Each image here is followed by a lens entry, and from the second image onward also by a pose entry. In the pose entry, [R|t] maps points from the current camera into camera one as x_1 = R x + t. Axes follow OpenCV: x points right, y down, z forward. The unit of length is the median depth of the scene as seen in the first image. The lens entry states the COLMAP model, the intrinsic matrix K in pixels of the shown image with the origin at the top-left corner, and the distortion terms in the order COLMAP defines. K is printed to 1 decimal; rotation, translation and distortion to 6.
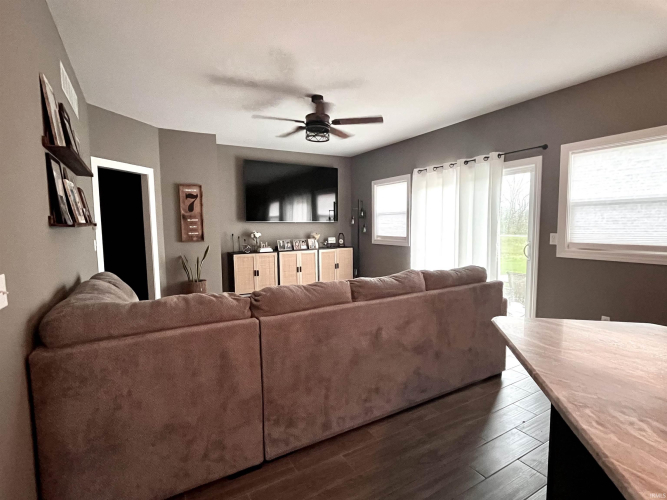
lens RADIAL K [[335.2, 0, 333.0], [0, 335.2, 248.5], [0, 0, 1]] dist [-0.000312, -0.000951]
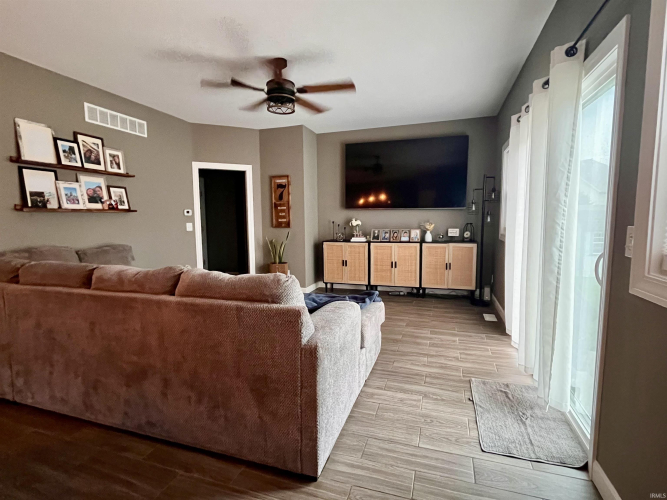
lens RADIAL K [[335.2, 0, 334.2], [0, 335.2, 253.5], [0, 0, 1]] dist [-0.000312, -0.000951]
pose [[0.660589, 0.086953, -0.745696, 0.529280], [-0.053615, 0.996198, 0.068667, -0.020005], [0.748831, -0.005380, 0.662739, 0.390189]]
